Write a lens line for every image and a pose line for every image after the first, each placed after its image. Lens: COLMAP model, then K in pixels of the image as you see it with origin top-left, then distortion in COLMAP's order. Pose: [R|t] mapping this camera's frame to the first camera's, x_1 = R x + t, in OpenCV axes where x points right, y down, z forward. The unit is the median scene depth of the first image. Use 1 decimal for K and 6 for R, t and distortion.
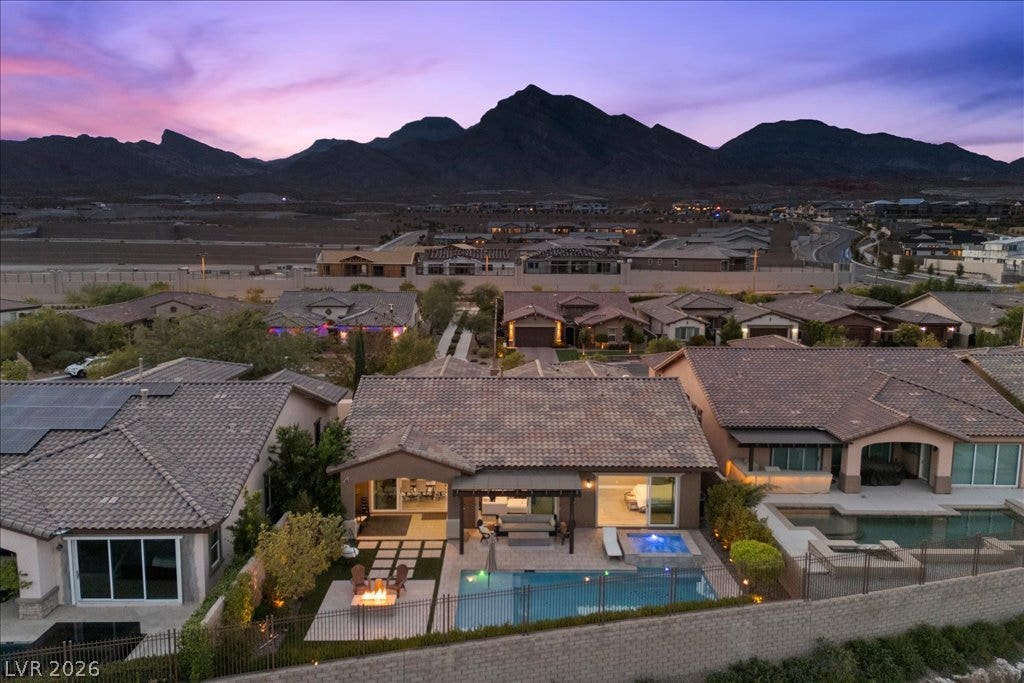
lens RADIAL K [[747.4, 0, 512.8], [0, 747.4, 345.3], [0, 0, 1]] dist [0.095238, -0.096086]
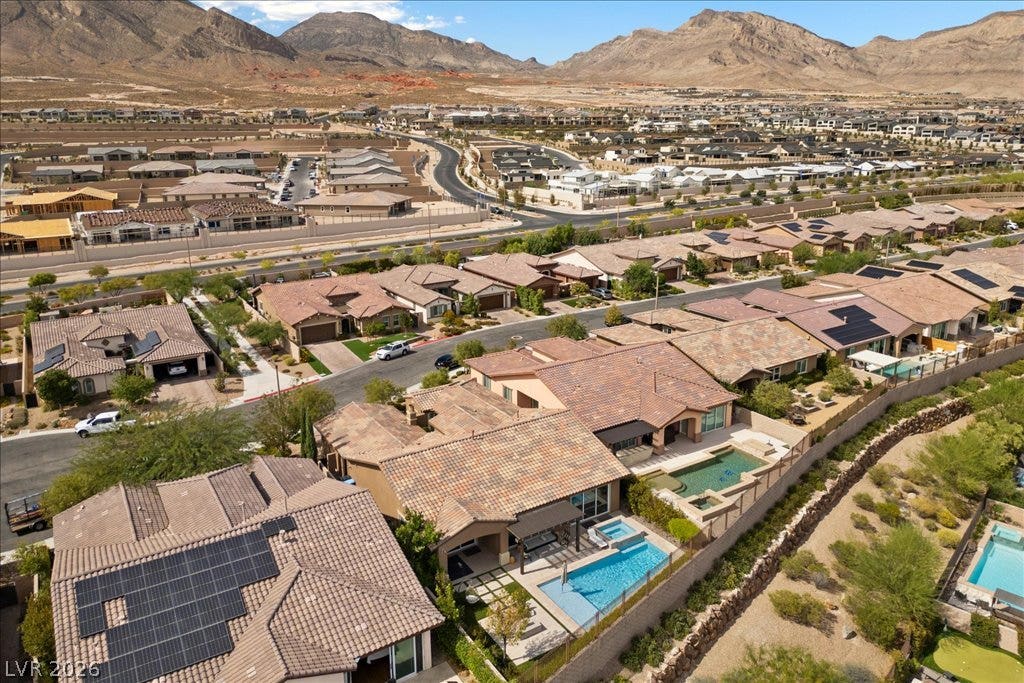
lens RADIAL K [[720.9, 0, 509.0], [0, 720.9, 303.2], [0, 0, 1]] dist [0.075646, -0.071733]
pose [[0.853777, -0.142881, 0.500649, -0.268965], [0.093504, 0.988051, 0.122526, -0.164343], [-0.512174, -0.057797, 0.856935, -0.089063]]
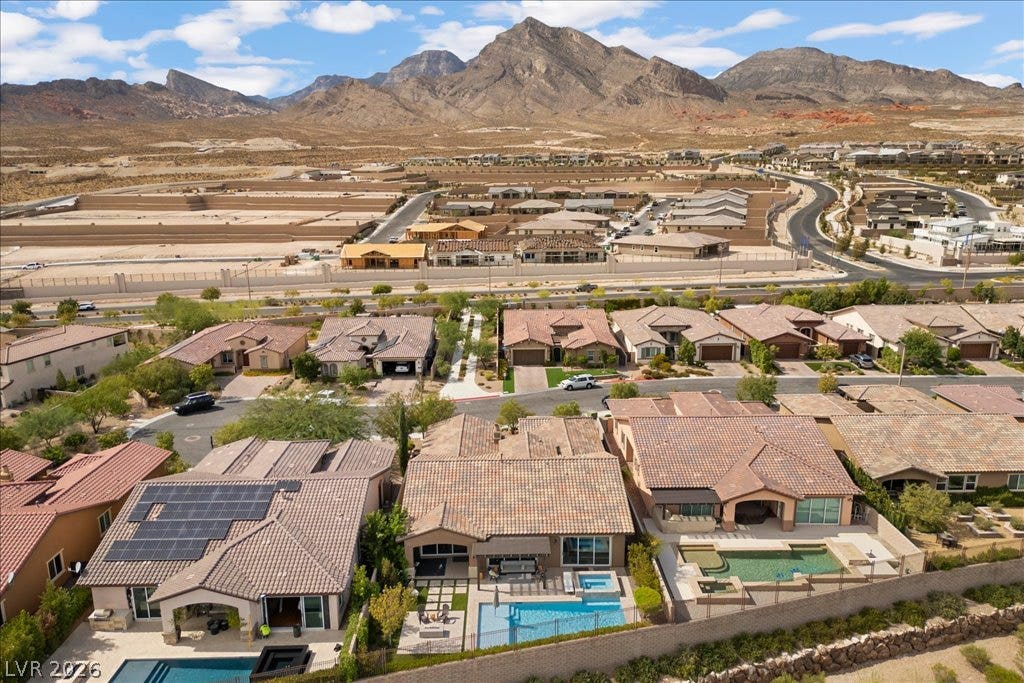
lens RADIAL K [[719.9, 0, 509.3], [0, 719.9, 340.2], [0, 0, 1]] dist [0.076300, -0.078585]
pose [[0.999834, -0.015619, -0.009341, 0.008255], [0.016377, 0.996036, 0.087429, -0.145394], [0.007938, -0.087567, 0.996127, -0.195219]]
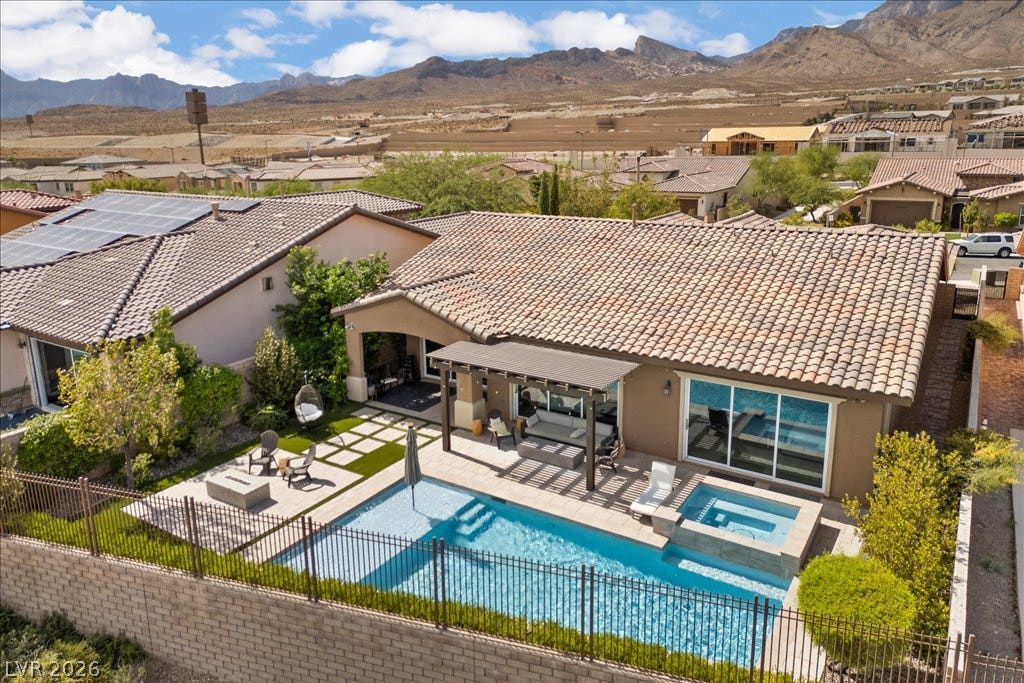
lens RADIAL K [[720.9, 0, 509.0], [0, 720.9, 303.2], [0, 0, 1]] dist [0.075646, -0.071733]
pose [[0.831264, 0.108122, -0.545261, 0.113427], [-0.060738, 0.992695, 0.104250, 0.024586], [0.552549, -0.053542, 0.831759, 0.170205]]
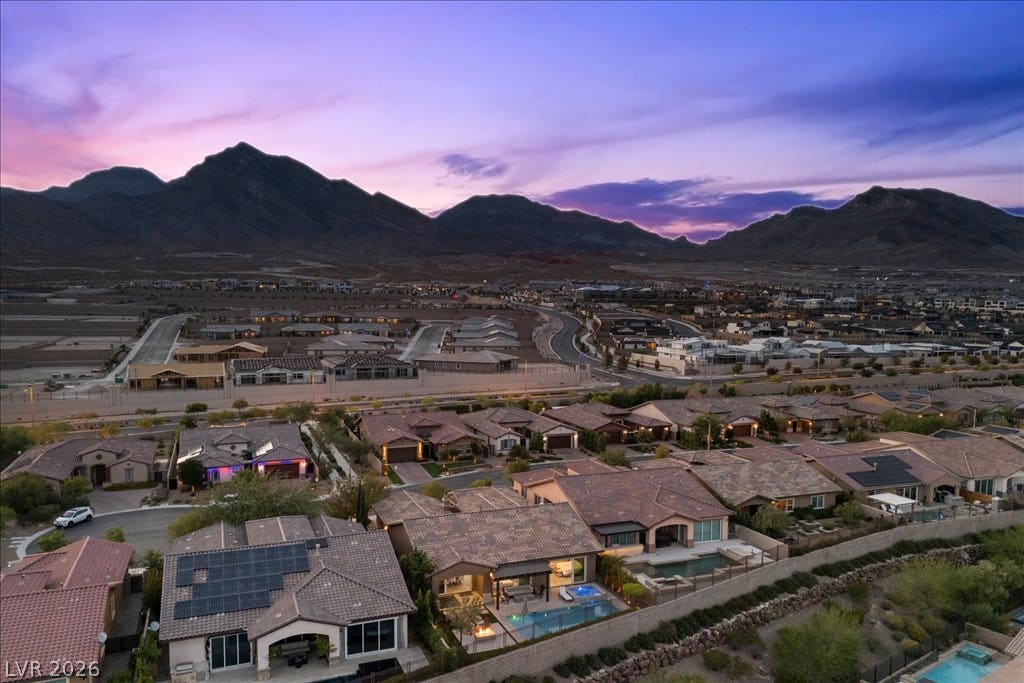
lens RADIAL K [[749.0, 0, 513.0], [0, 749.0, 385.2], [0, 0, 1]] dist [0.105431, -0.122945]
pose [[0.935945, -0.041441, 0.349698, -0.247960], [0.051919, 0.998438, -0.020639, -0.097129], [-0.348297, 0.037473, 0.936635, -0.323505]]
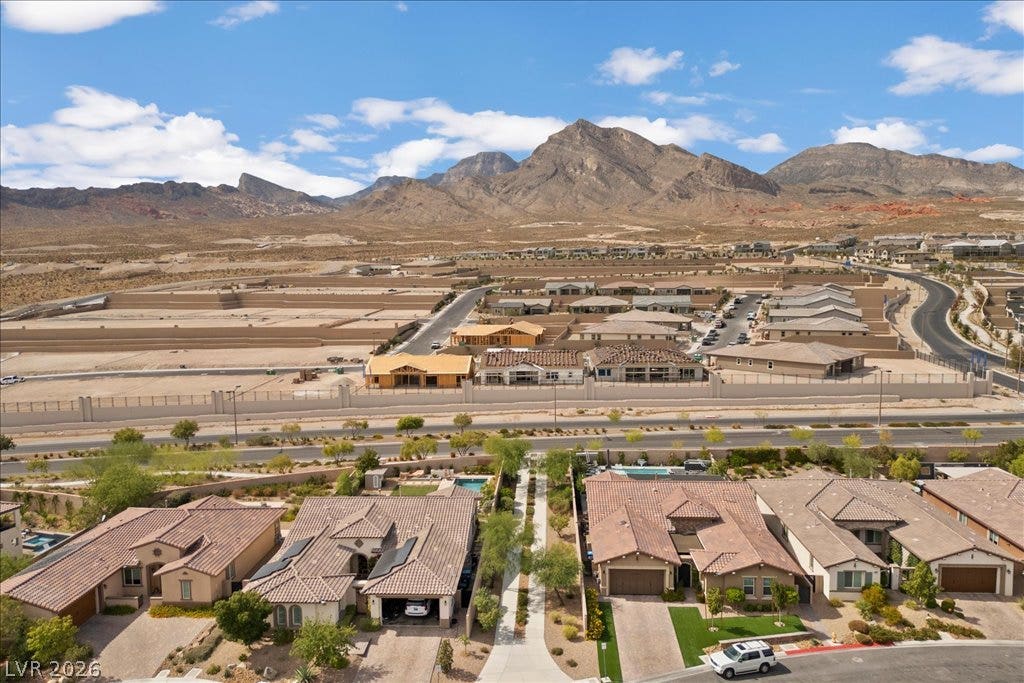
lens RADIAL K [[719.9, 0, 509.3], [0, 719.9, 340.2], [0, 0, 1]] dist [0.076300, -0.078585]
pose [[0.996916, -0.013676, -0.077281, -0.035945], [0.010782, 0.999229, -0.037746, -0.220145], [0.077738, 0.036796, 0.996295, 0.280699]]
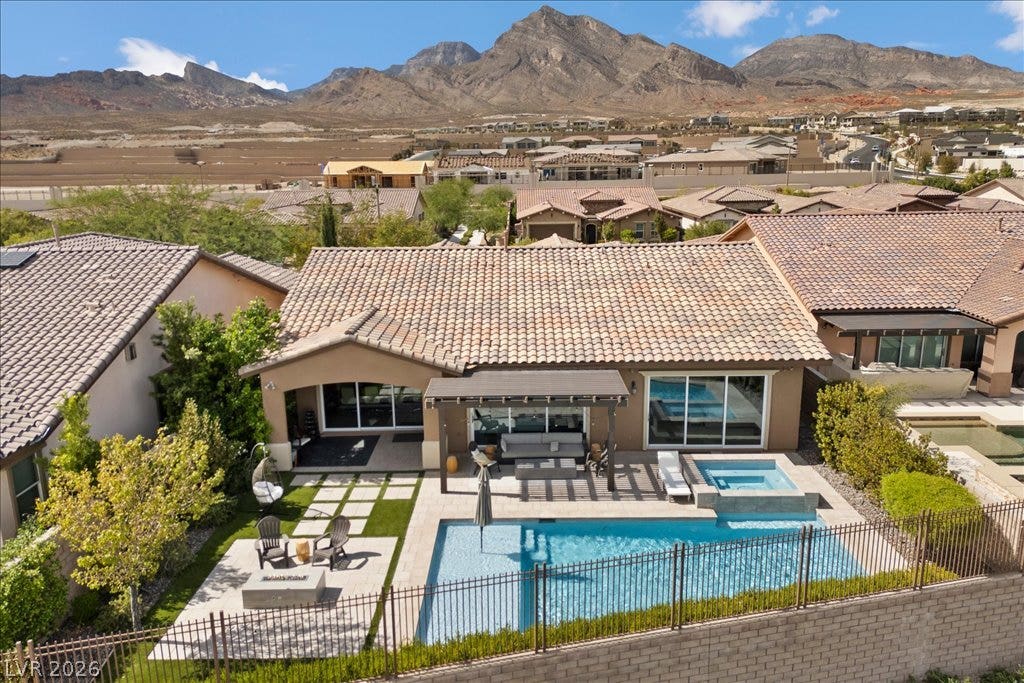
lens RADIAL K [[721.2, 0, 509.5], [0, 721.2, 328.6], [0, 0, 1]] dist [0.079225, -0.076958]
pose [[0.999413, -0.015451, -0.030584, 0.003936], [0.017895, 0.996527, 0.081319, 0.028793], [0.029221, -0.081819, 0.996219, 0.132486]]
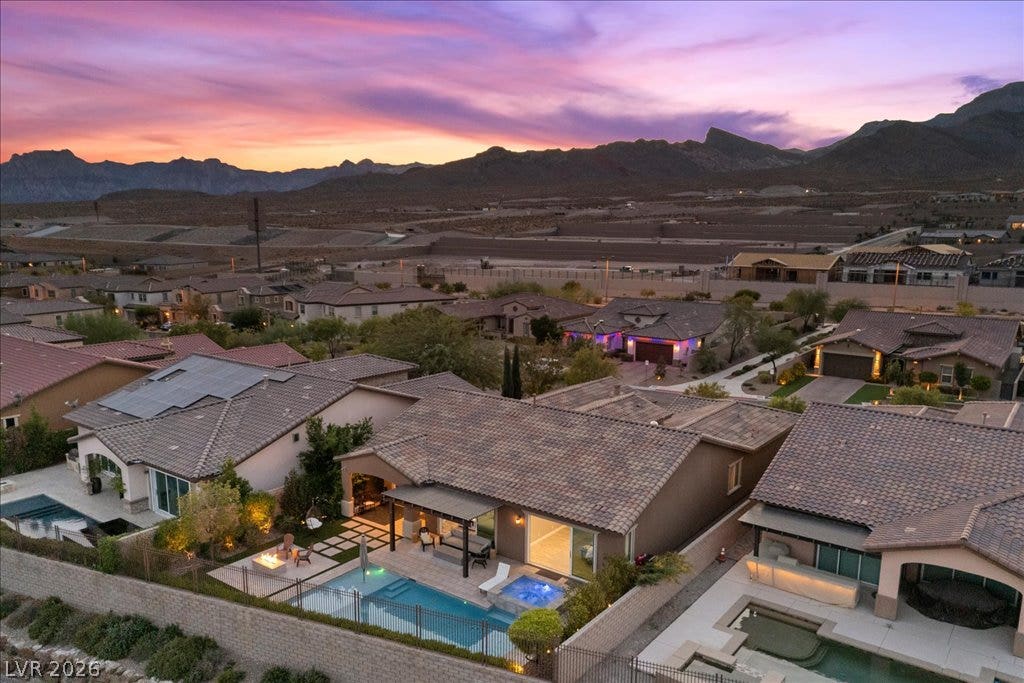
lens RADIAL K [[754.6, 0, 512.2], [0, 754.6, 371.7], [0, 0, 1]] dist [0.081300, -0.081474]
pose [[0.787526, 0.116894, -0.605094, 0.259597], [-0.091813, 0.993143, 0.072364, -0.033081], [0.609404, -0.001433, 0.792858, 0.067300]]
